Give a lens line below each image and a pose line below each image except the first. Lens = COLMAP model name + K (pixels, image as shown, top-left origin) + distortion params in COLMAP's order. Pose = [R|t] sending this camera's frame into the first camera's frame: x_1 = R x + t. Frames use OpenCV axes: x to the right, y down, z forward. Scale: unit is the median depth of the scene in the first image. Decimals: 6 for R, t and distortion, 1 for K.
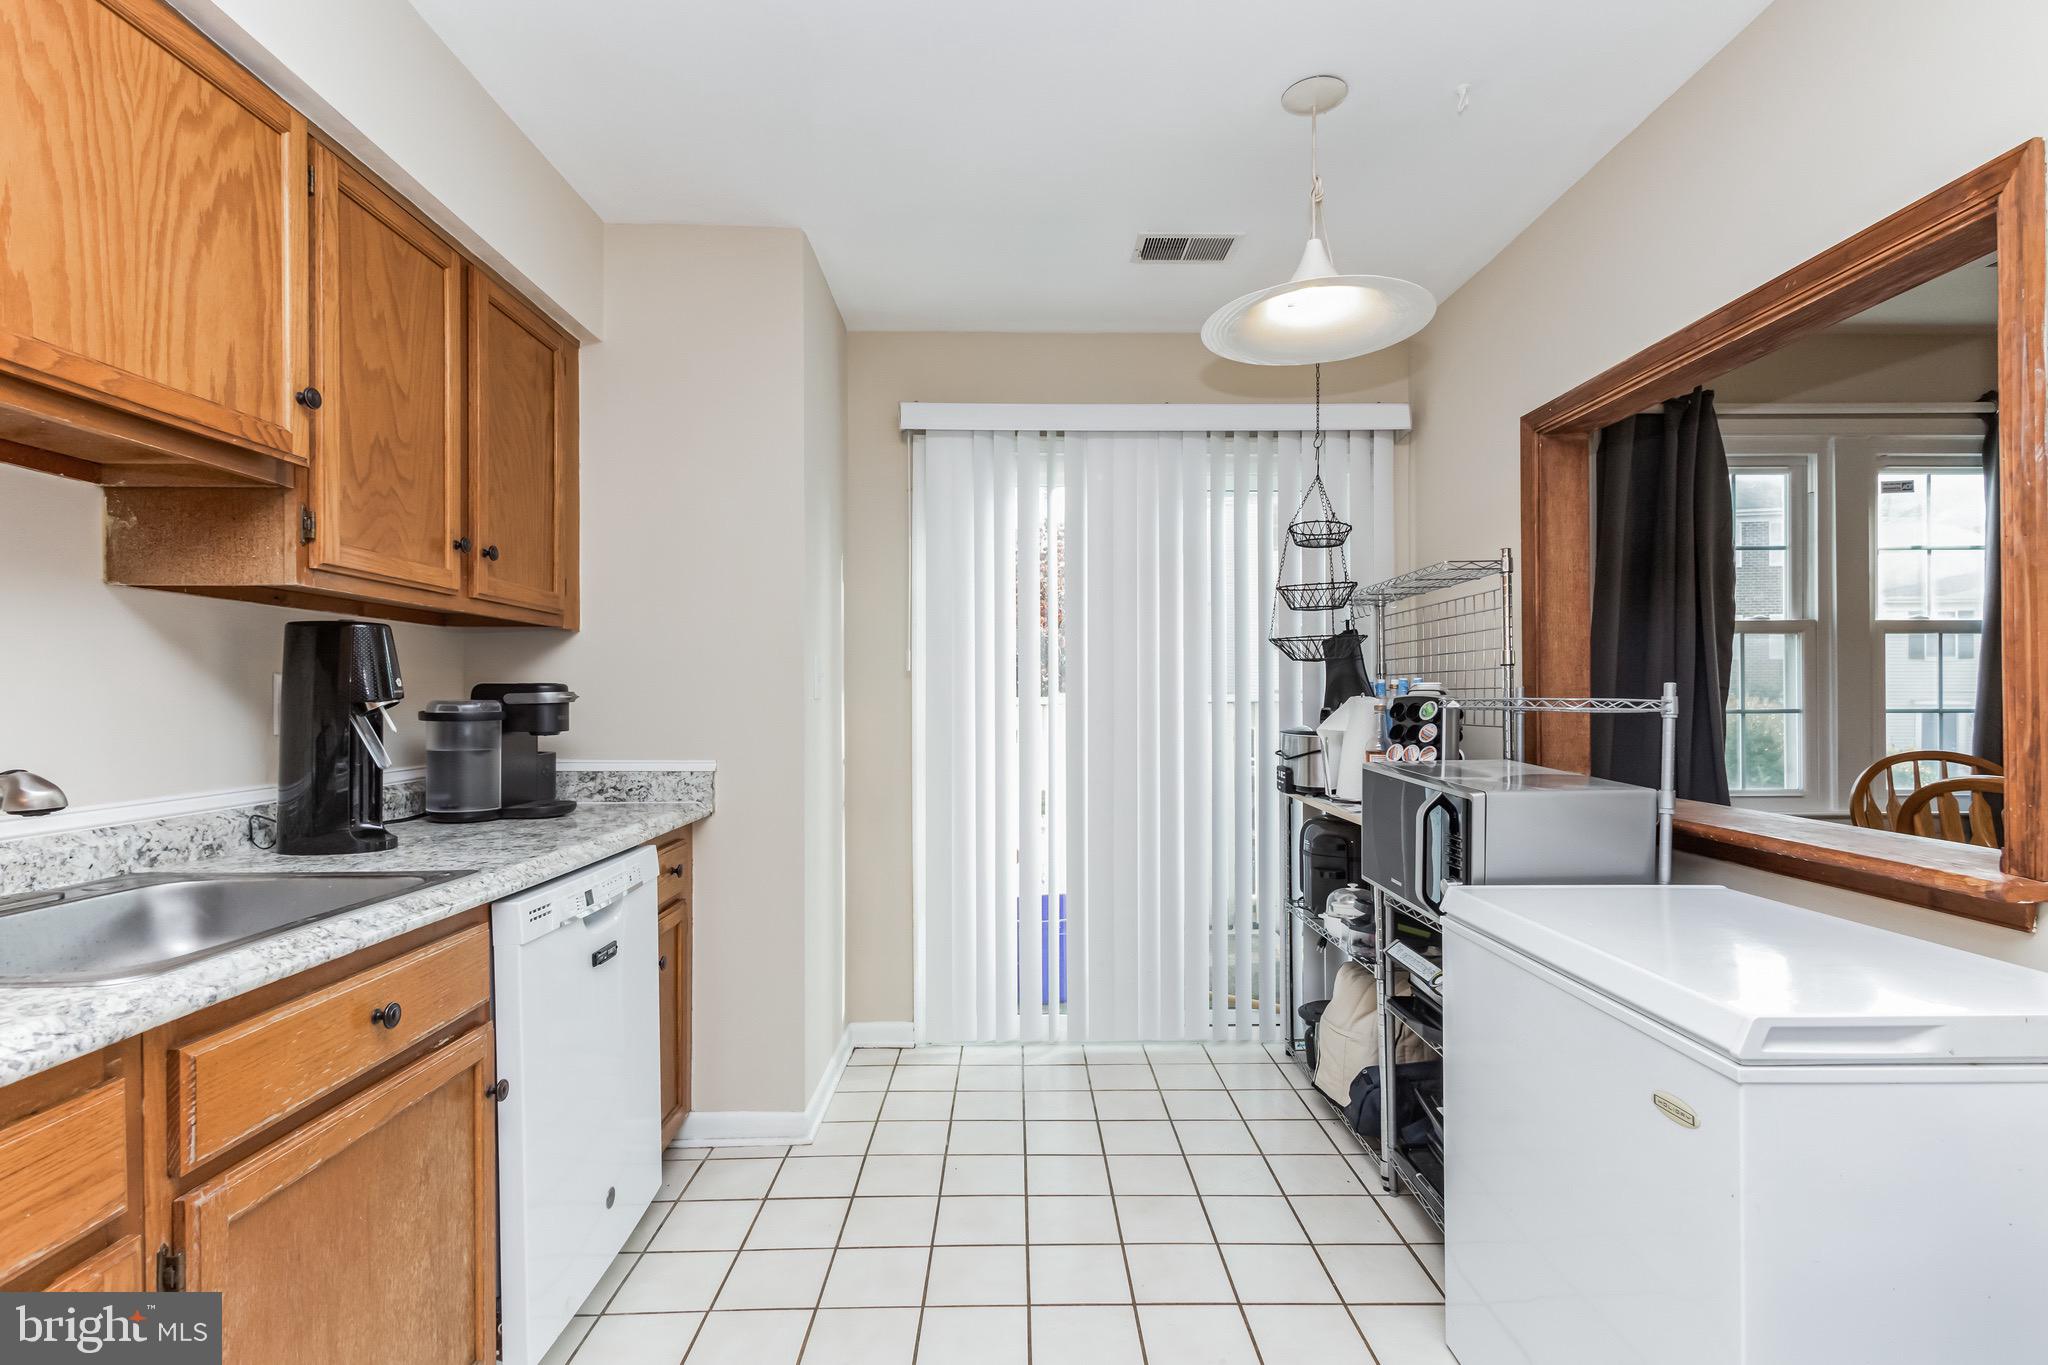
lens RADIAL K [[949.5, 0, 1042.8], [0, 949.5, 693.6], [0, 0, 1]] dist [0.007432, -0.003101]
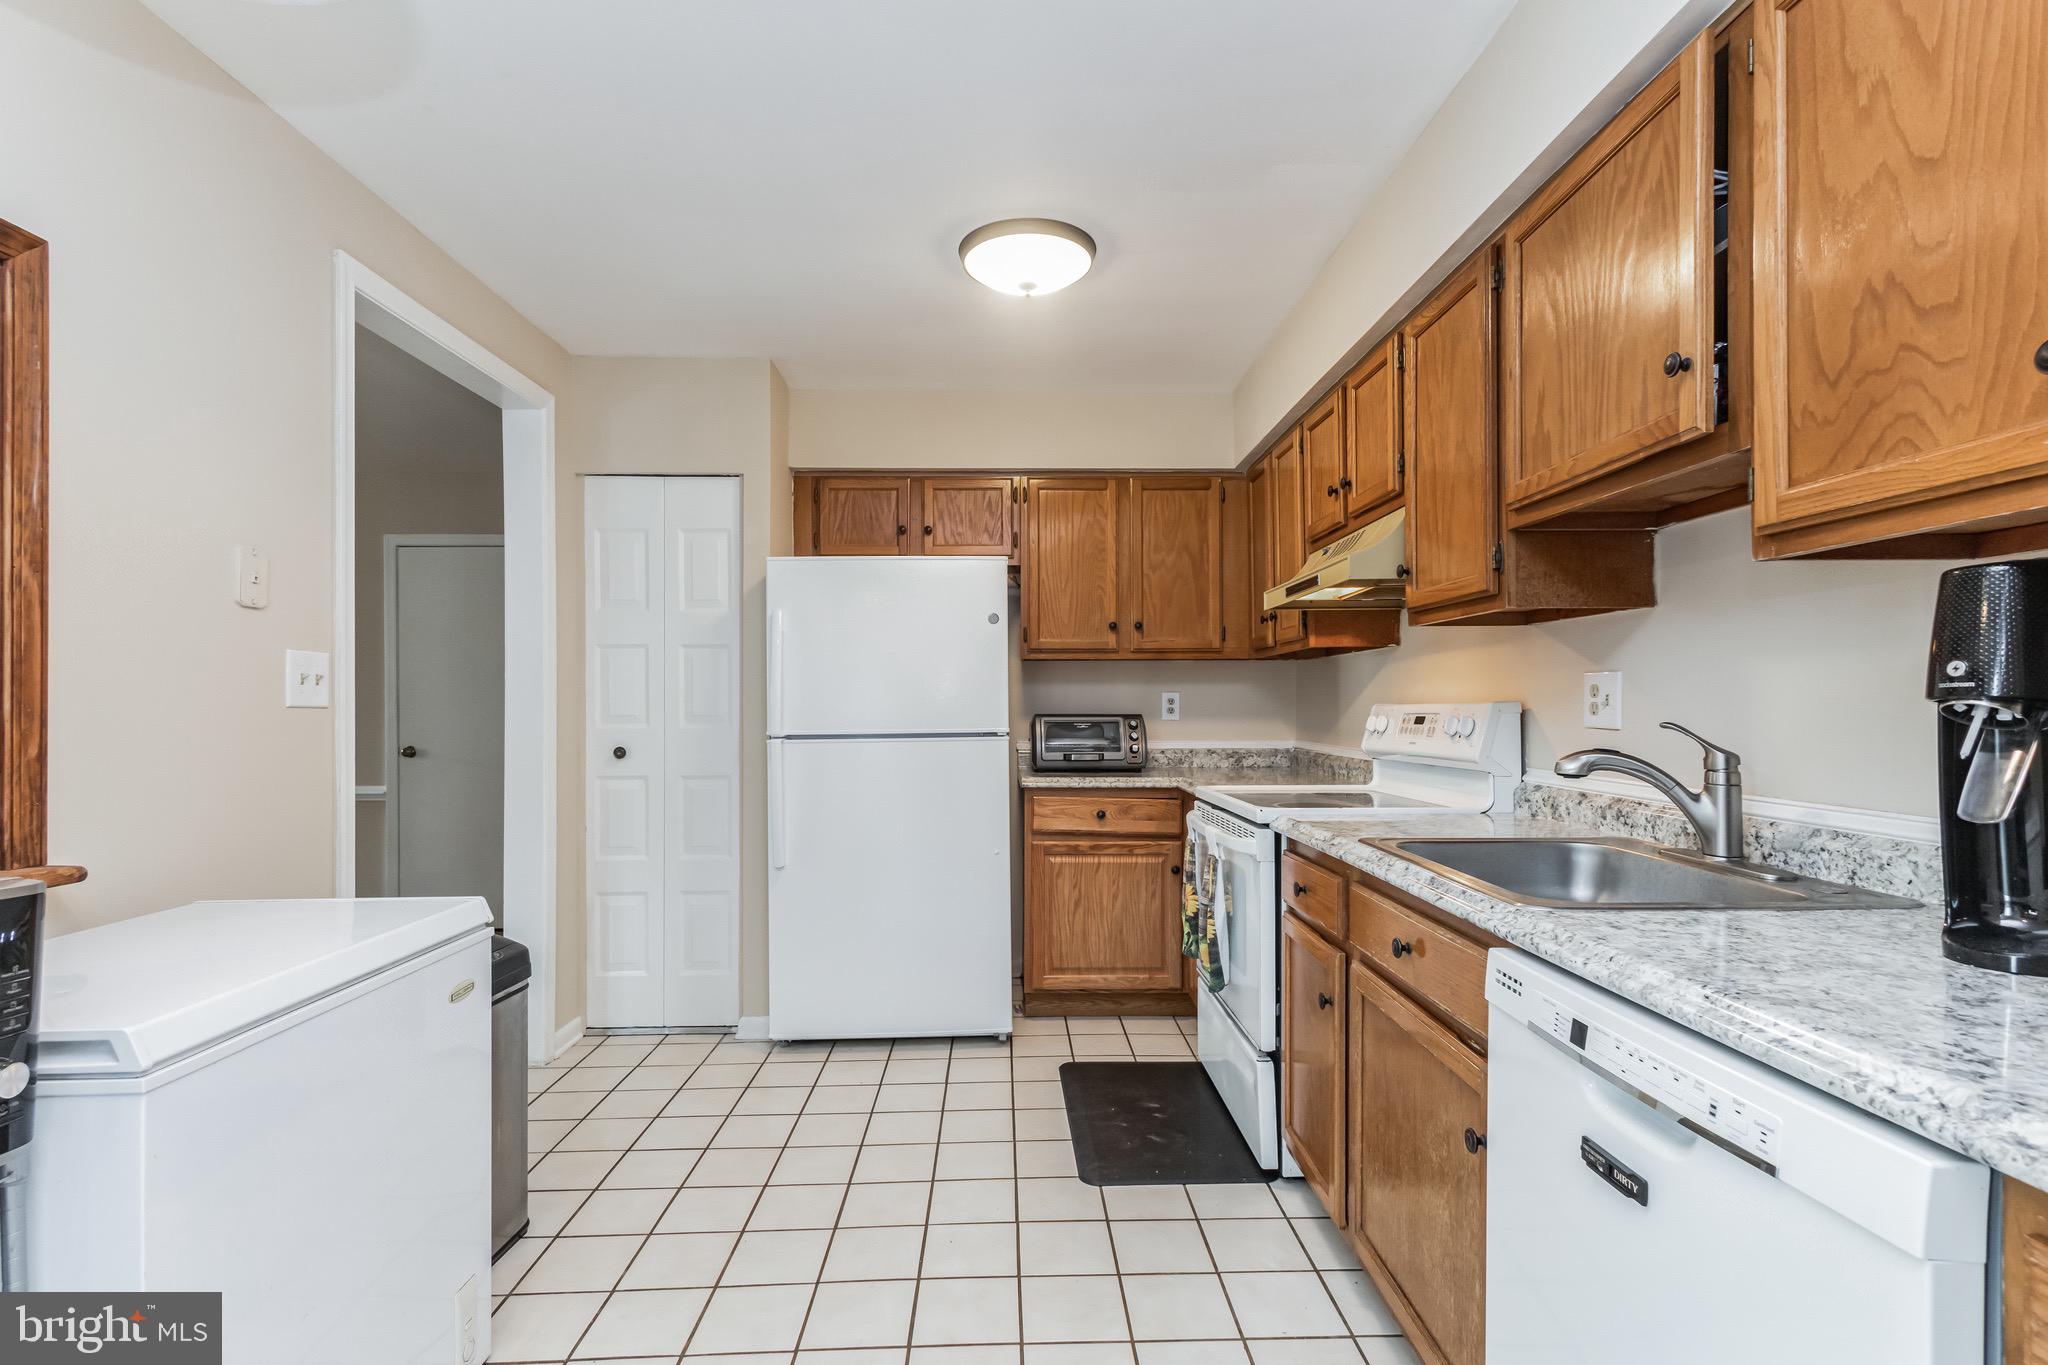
lens RADIAL K [[949.5, 0, 1029.1], [0, 949.5, 699.1], [0, 0, 1]] dist [0.007432, -0.003101]
pose [[-0.999964, 0.008056, -0.002714, -0.166720], [0.008091, 0.999883, -0.012944, 0.012502], [0.002610, -0.012966, -0.999913, 2.017732]]
